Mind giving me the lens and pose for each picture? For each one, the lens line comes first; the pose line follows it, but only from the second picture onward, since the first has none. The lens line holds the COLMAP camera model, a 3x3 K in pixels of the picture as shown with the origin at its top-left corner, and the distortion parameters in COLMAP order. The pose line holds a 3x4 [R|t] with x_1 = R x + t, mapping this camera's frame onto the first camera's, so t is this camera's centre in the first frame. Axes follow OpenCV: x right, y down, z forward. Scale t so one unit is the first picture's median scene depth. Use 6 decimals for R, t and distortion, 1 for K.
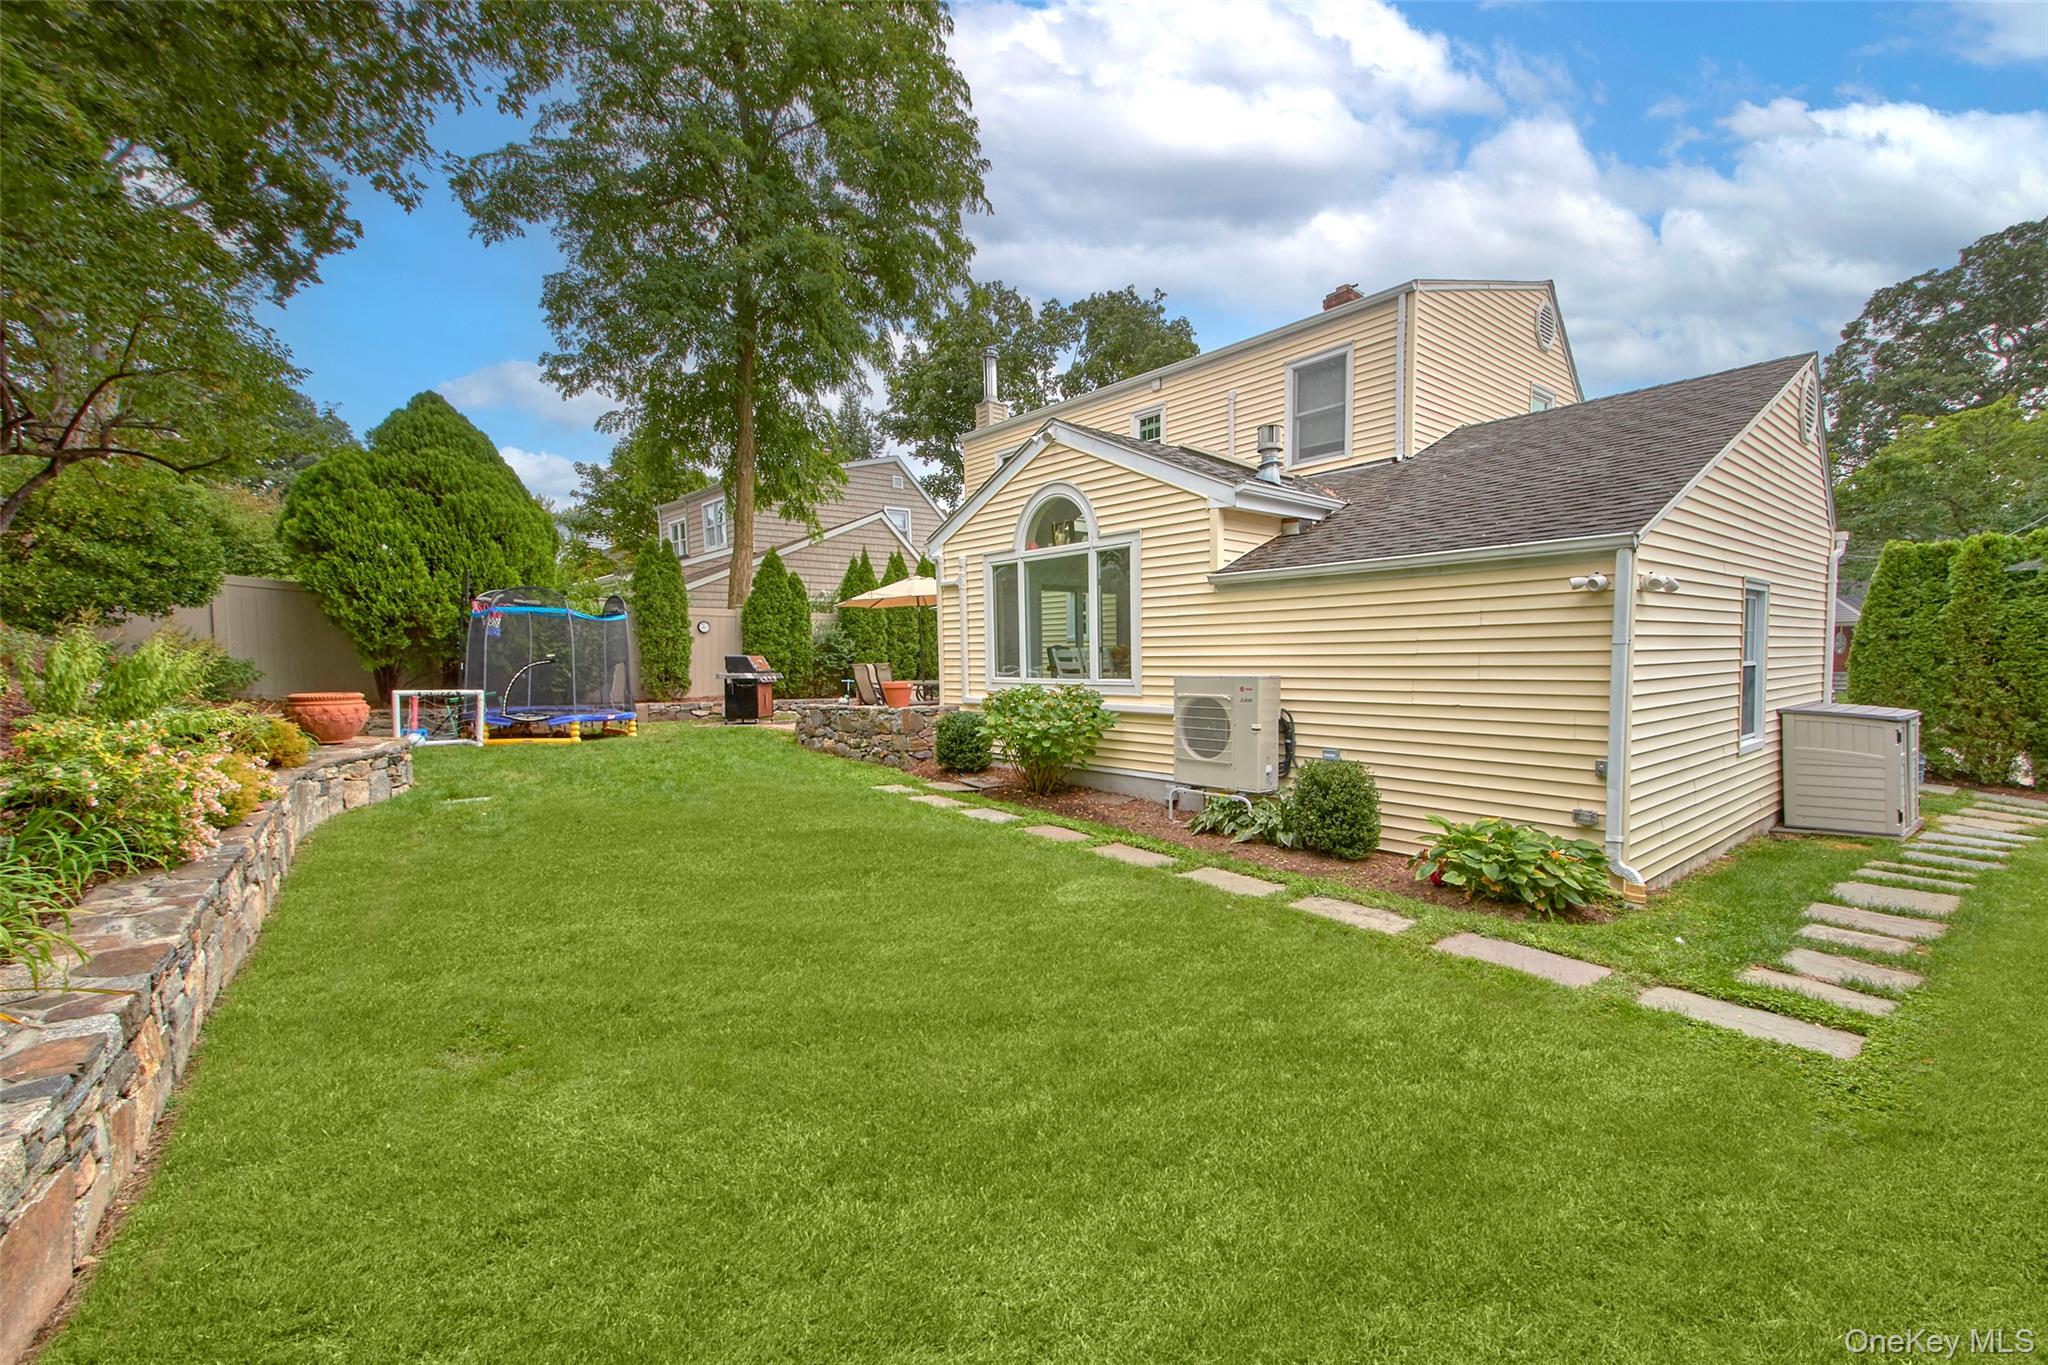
lens RADIAL K [[856.1, 0, 1024.0], [0, 856.1, 682.5], [0, 0, 1]] dist [0.026600, -0.000352]
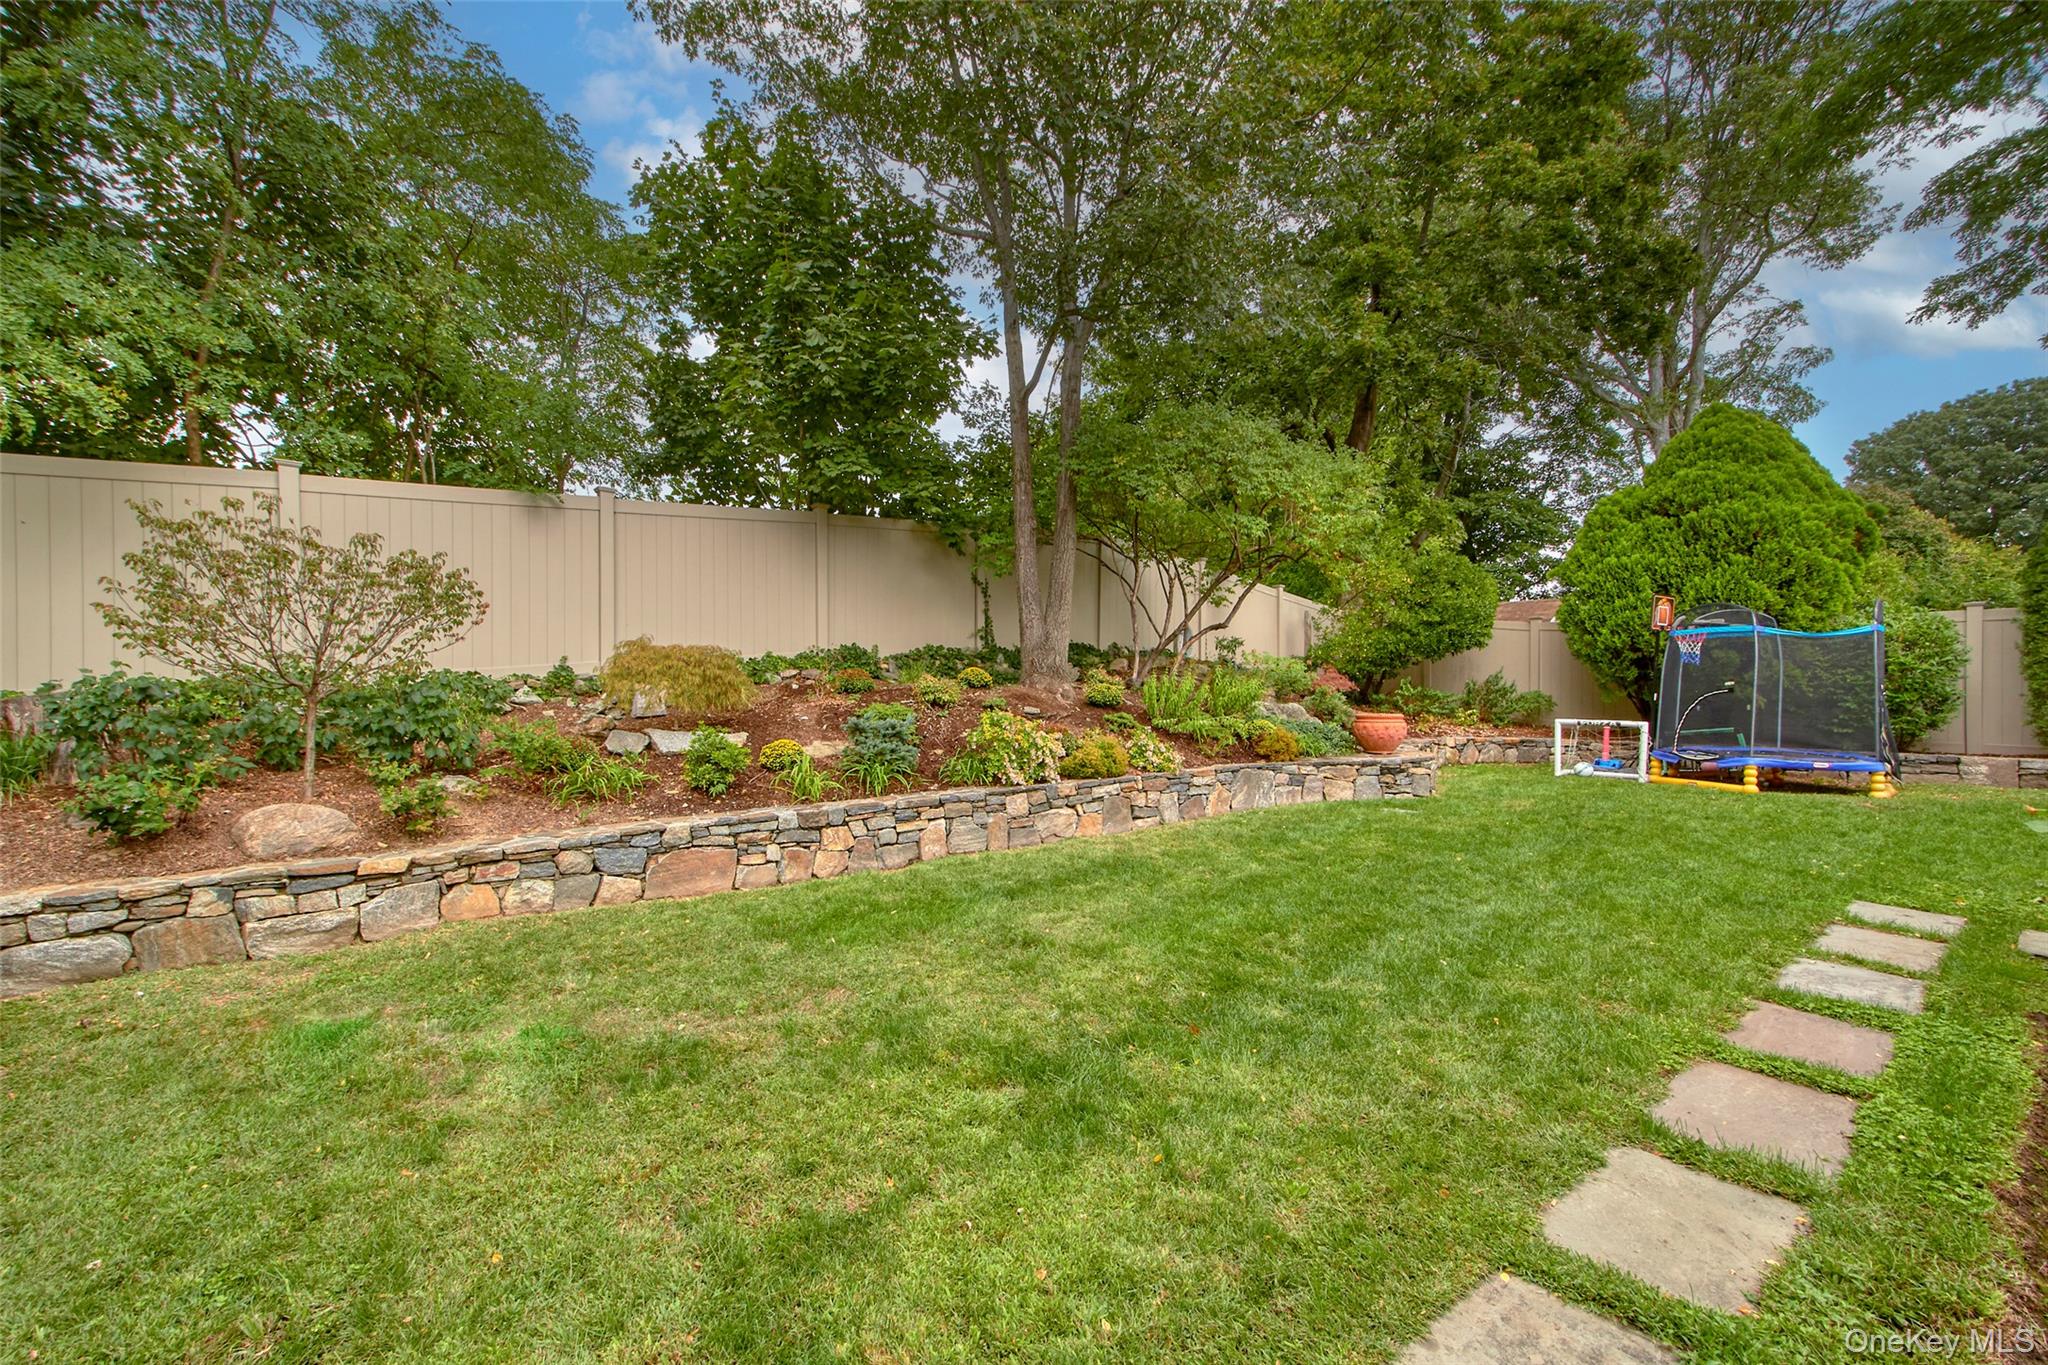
lens RADIAL K [[856.1, 0, 1024.0], [0, 856.1, 682.5], [0, 0, 1]] dist [0.026600, -0.000352]
pose [[-0.016594, -0.017600, -0.999707, 0.308182], [-0.032363, 0.999331, -0.017056, 0.003843], [0.999338, 0.032070, -0.017152, 0.342935]]
